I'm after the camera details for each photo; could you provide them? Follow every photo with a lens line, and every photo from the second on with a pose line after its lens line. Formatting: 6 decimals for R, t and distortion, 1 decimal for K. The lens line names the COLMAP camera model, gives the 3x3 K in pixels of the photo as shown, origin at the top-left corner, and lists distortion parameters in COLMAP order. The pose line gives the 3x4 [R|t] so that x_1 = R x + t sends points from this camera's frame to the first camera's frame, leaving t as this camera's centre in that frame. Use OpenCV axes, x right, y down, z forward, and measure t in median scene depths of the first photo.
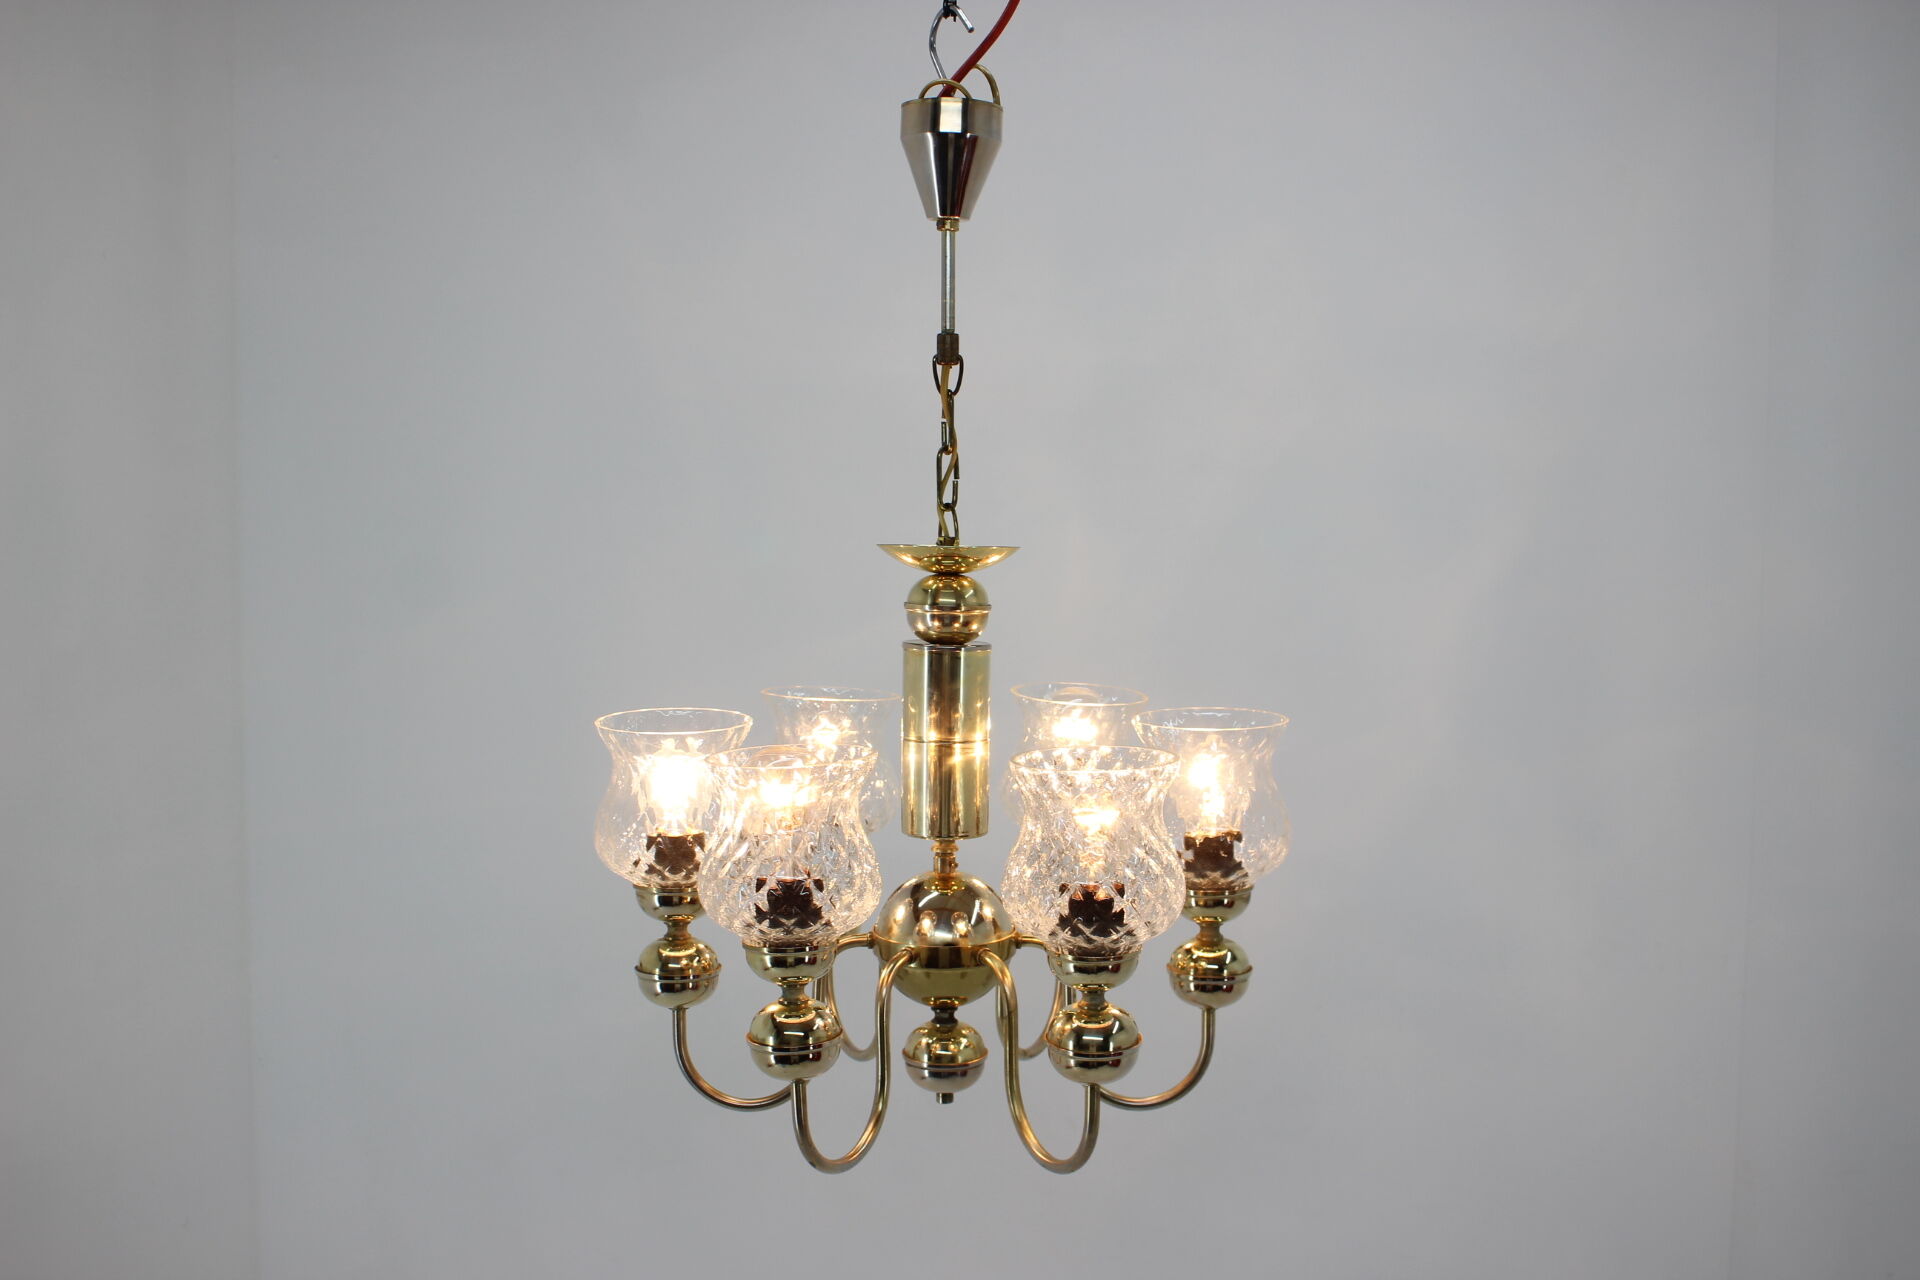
lens RADIAL K [[1769.5, 0, 960.0], [0, 1769.5, 640.0], [0, 0, 1]] dist [-0.220955, -0.001110]
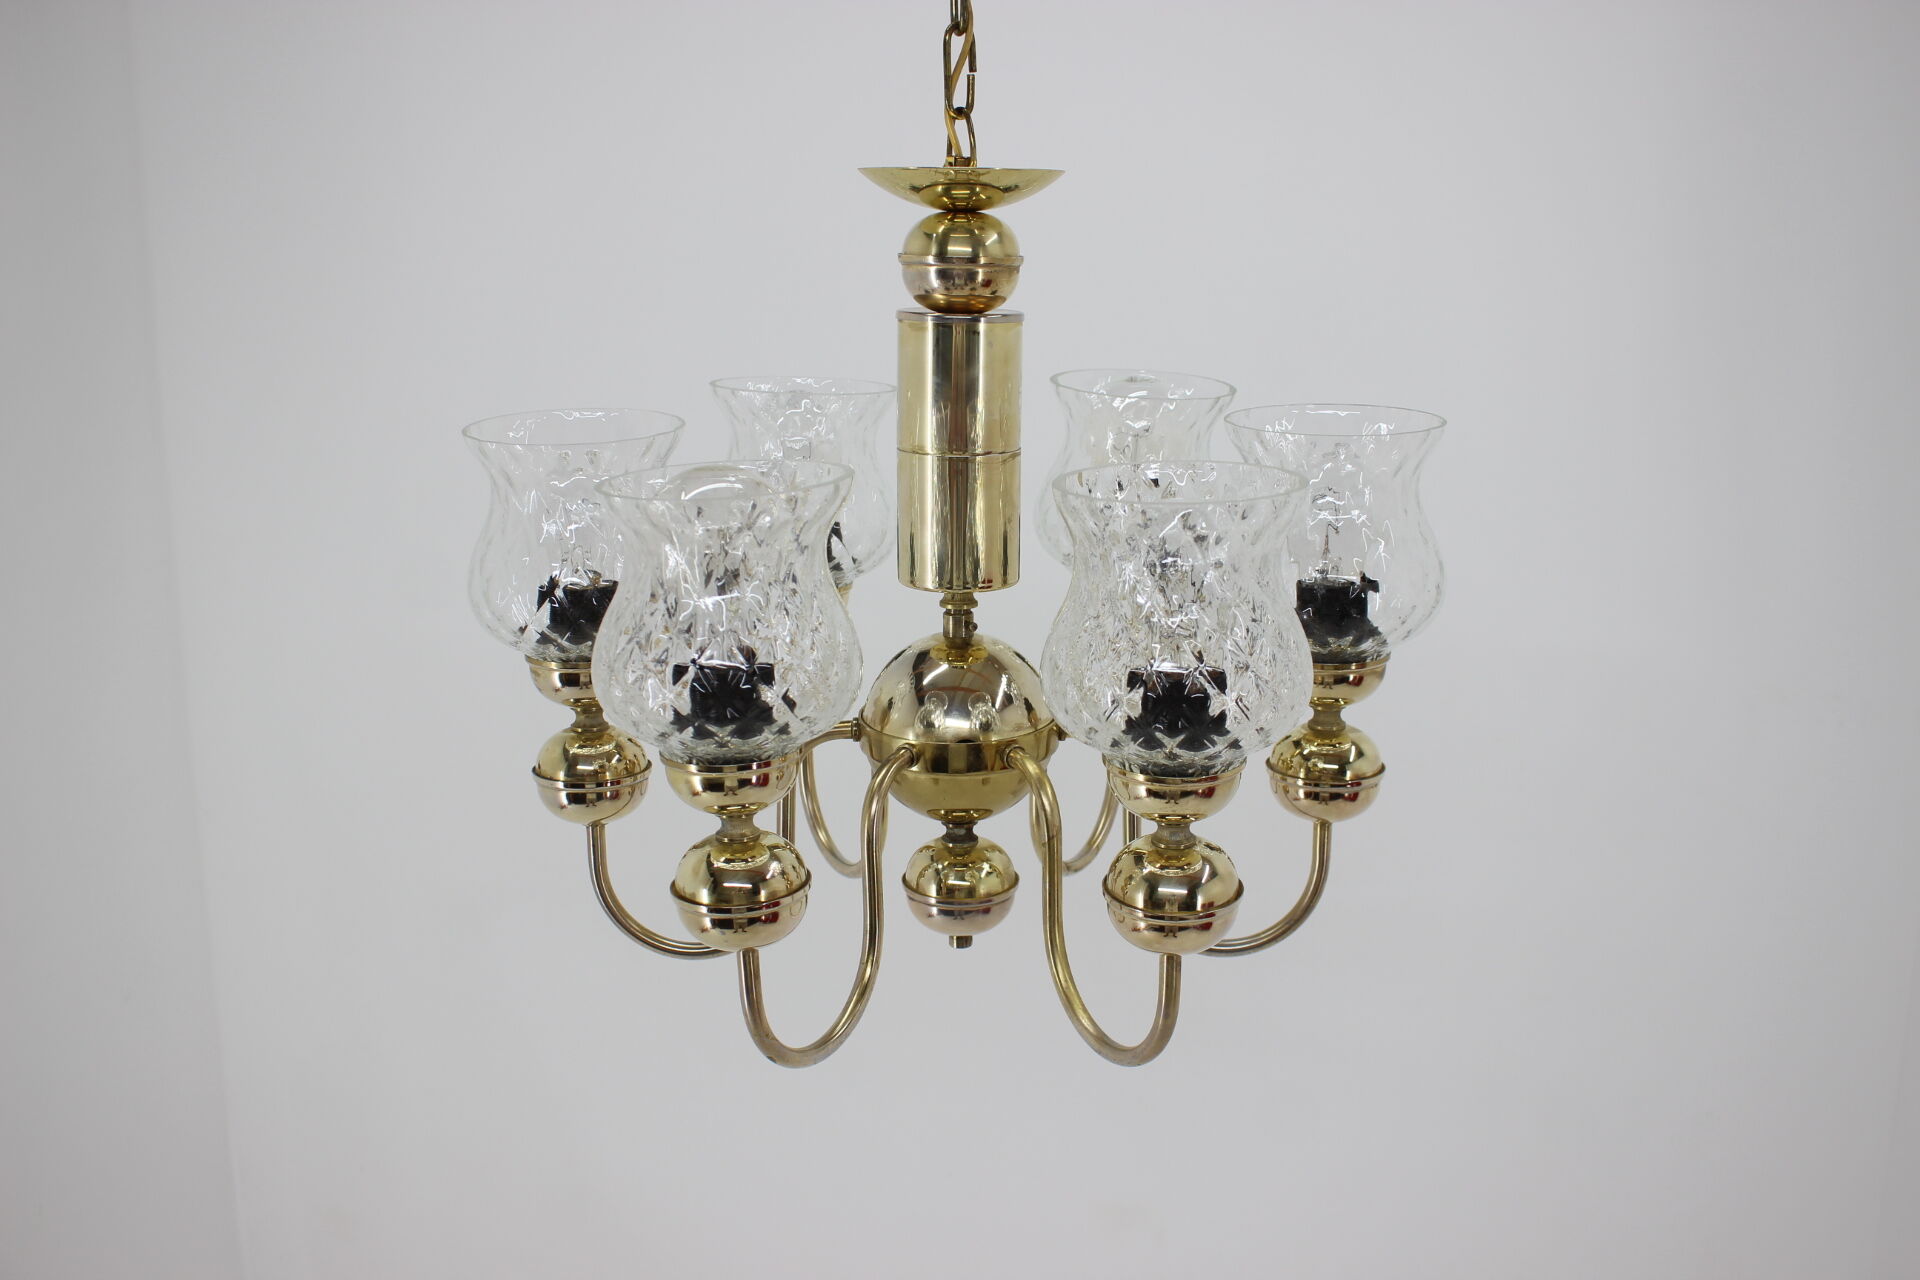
lens RADIAL K [[1769.5, 0, 960.0], [0, 1769.5, 640.0], [0, 0, 1]] dist [-0.220955, -0.001110]
pose [[0.999879, -0.002592, -0.015340, 0.002842], [0.005254, 0.984360, 0.176093, 0.007806], [0.014643, -0.176152, 0.984254, 0.299434]]
